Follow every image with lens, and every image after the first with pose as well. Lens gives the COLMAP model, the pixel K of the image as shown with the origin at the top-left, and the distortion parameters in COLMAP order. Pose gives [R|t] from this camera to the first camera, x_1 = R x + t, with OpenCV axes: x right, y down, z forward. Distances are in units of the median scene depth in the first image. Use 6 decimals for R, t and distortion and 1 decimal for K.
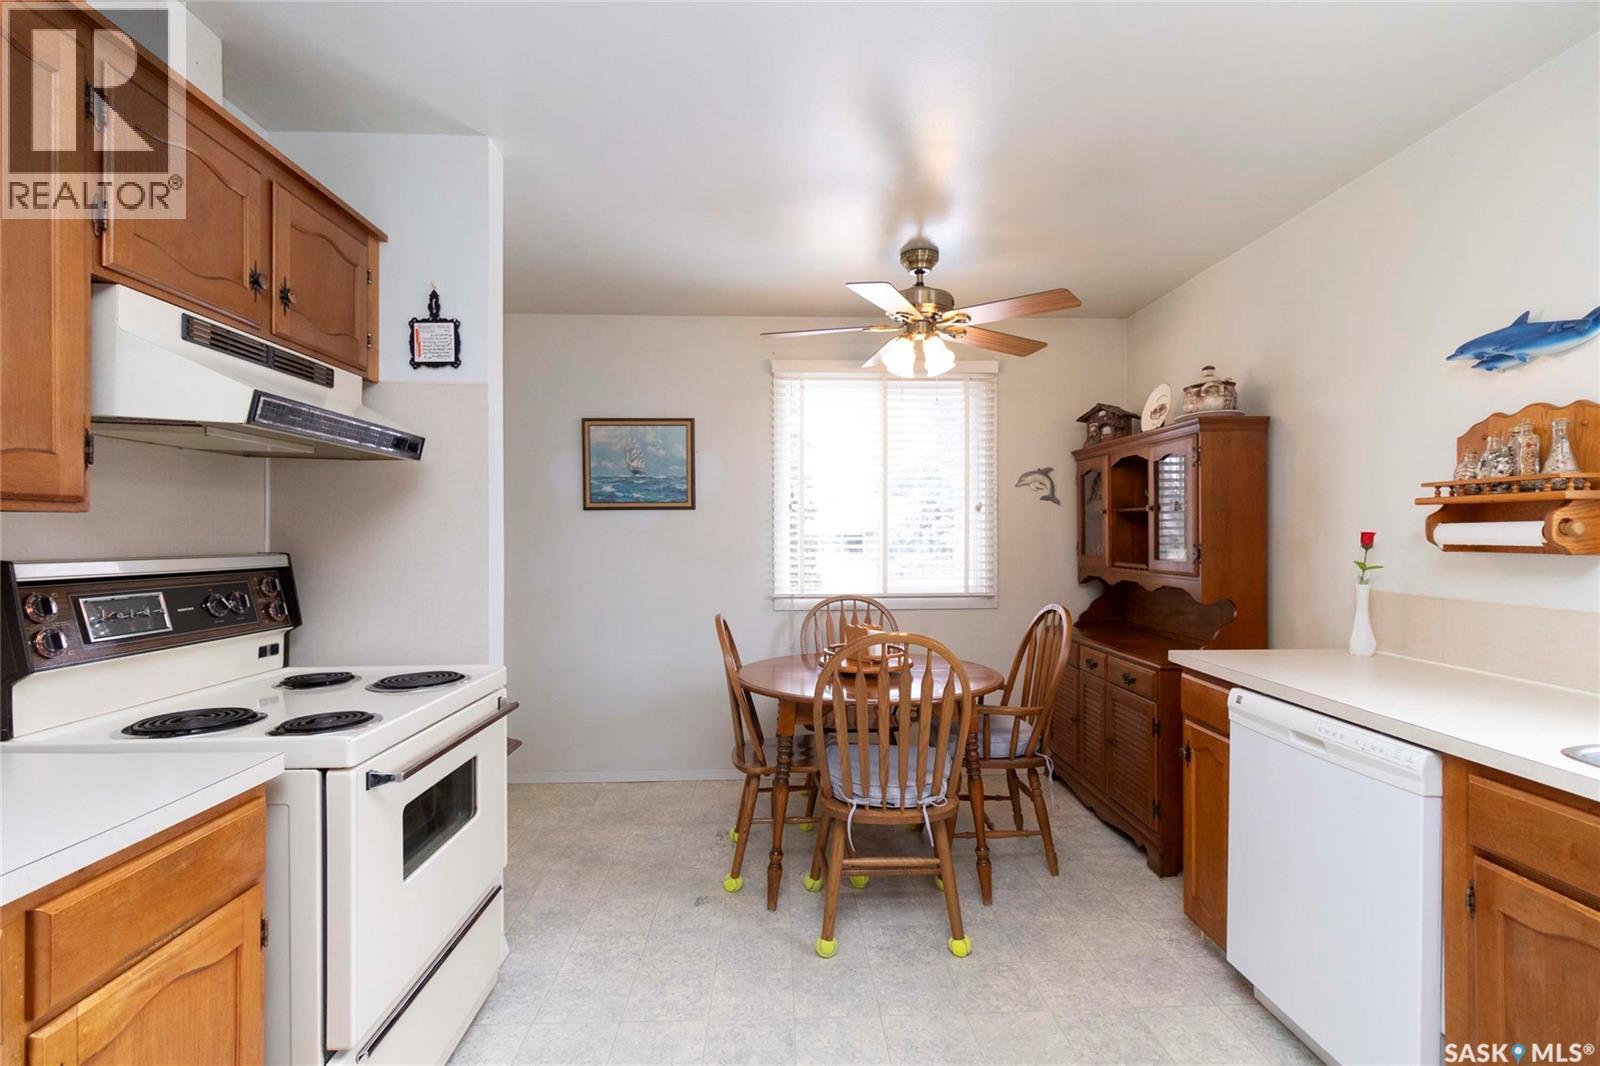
lens RADIAL K [[739.4, 0, 804.8], [0, 739.4, 522.1], [0, 0, 1]] dist [-0.000896, 0.000339]
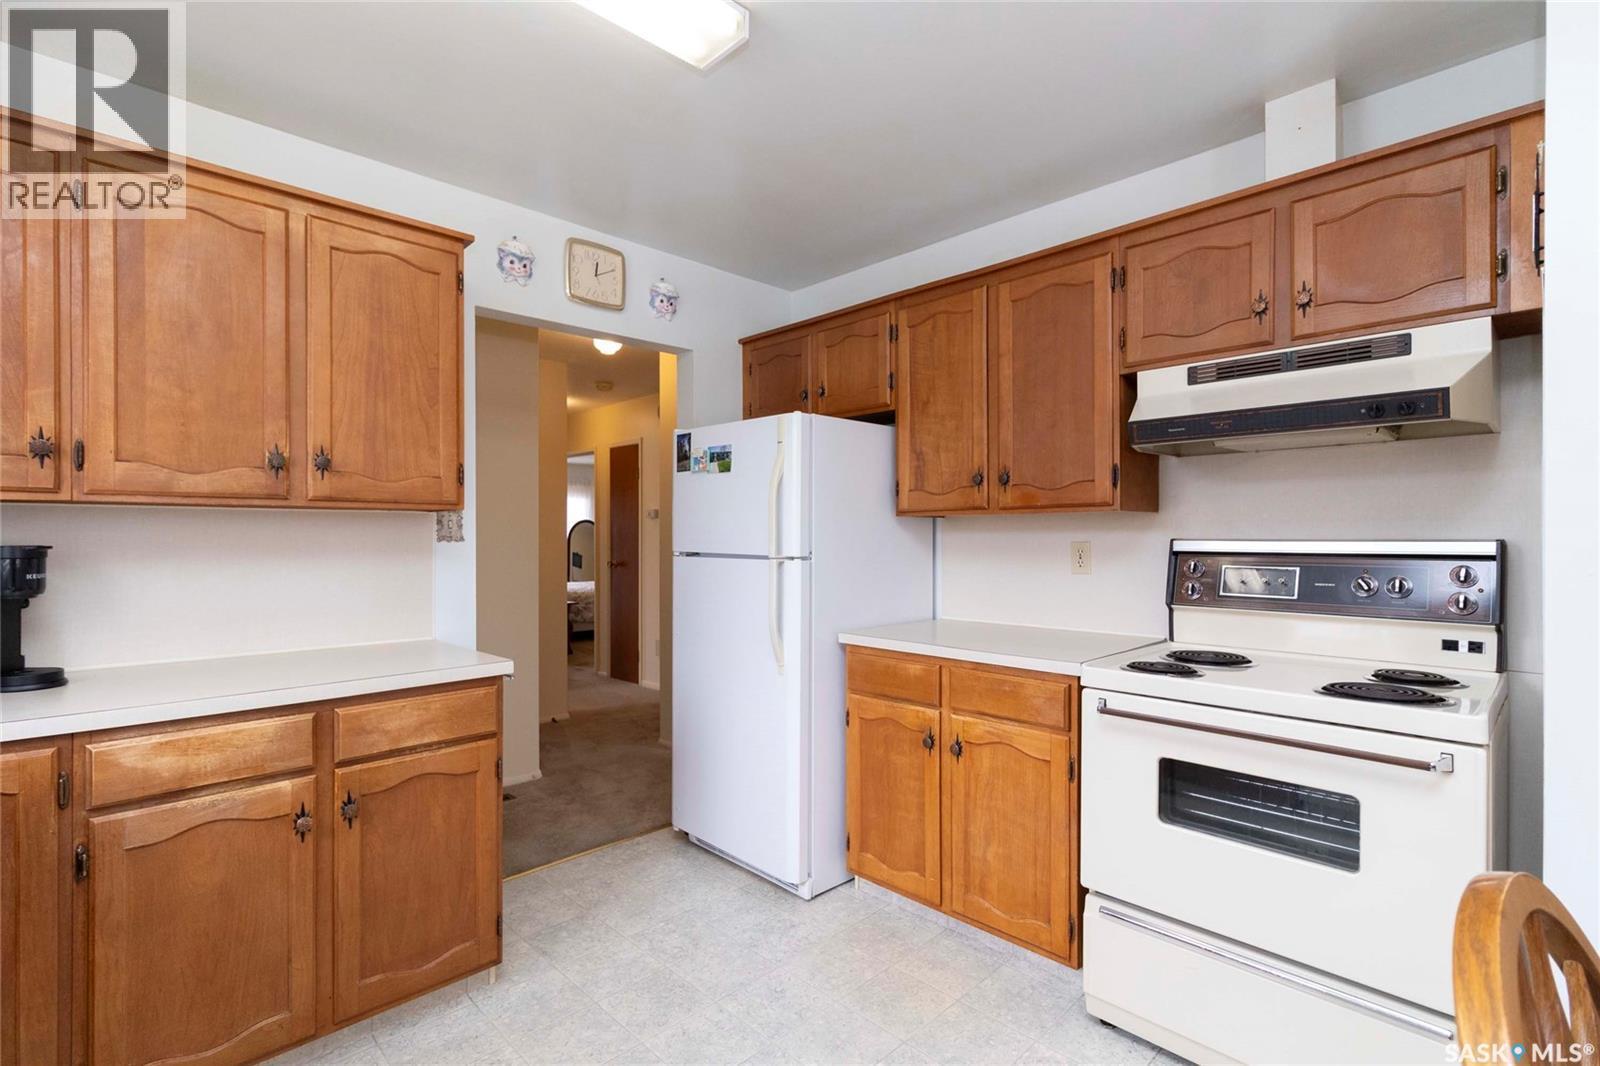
lens RADIAL K [[725.4, 0, 808.2], [0, 725.4, 540.1], [0, 0, 1]] dist [-0.000275, 0.000631]
pose [[-0.730285, 0.006736, -0.683109, 0.536082], [0.016364, 0.999837, -0.007635, 0.041160], [0.682946, -0.016754, -0.730277, 1.242615]]
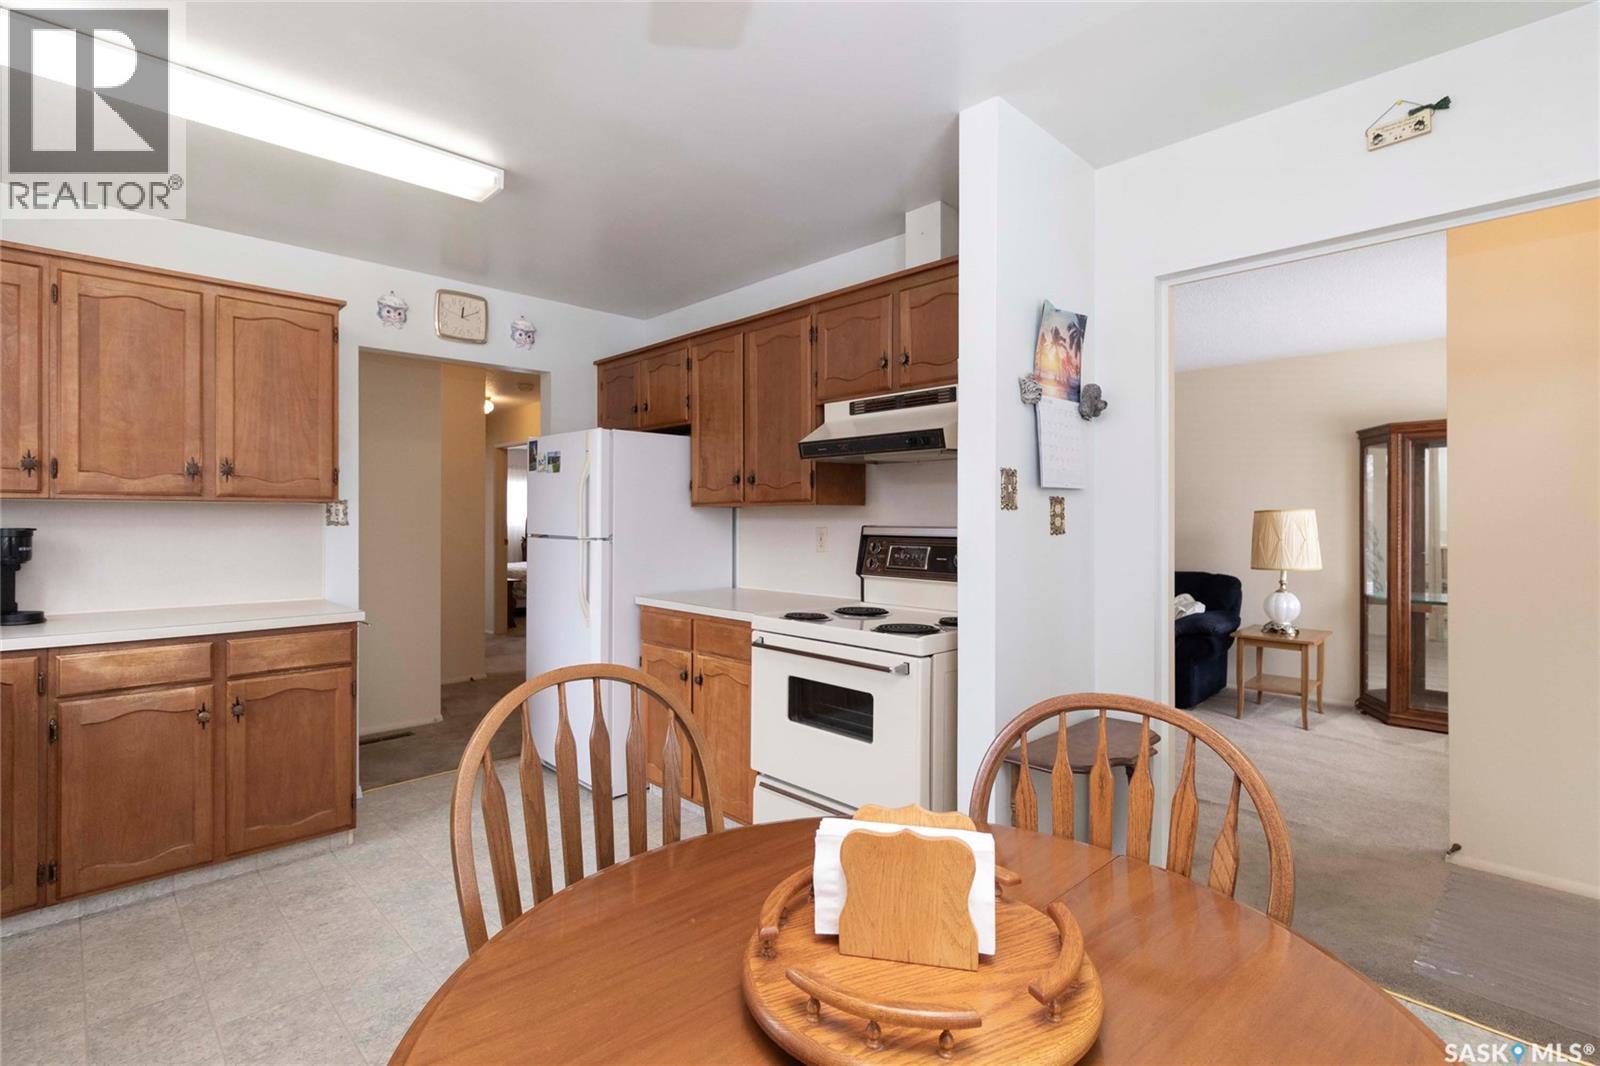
lens RADIAL K [[739.4, 0, 804.8], [0, 739.4, 522.1], [0, 0, 1]] dist [-0.000896, 0.000339]
pose [[-0.735096, 0.003839, -0.677953, 0.485766], [0.013008, 0.999880, -0.008442, 0.044598], [0.677839, -0.015025, -0.735057, 1.939961]]
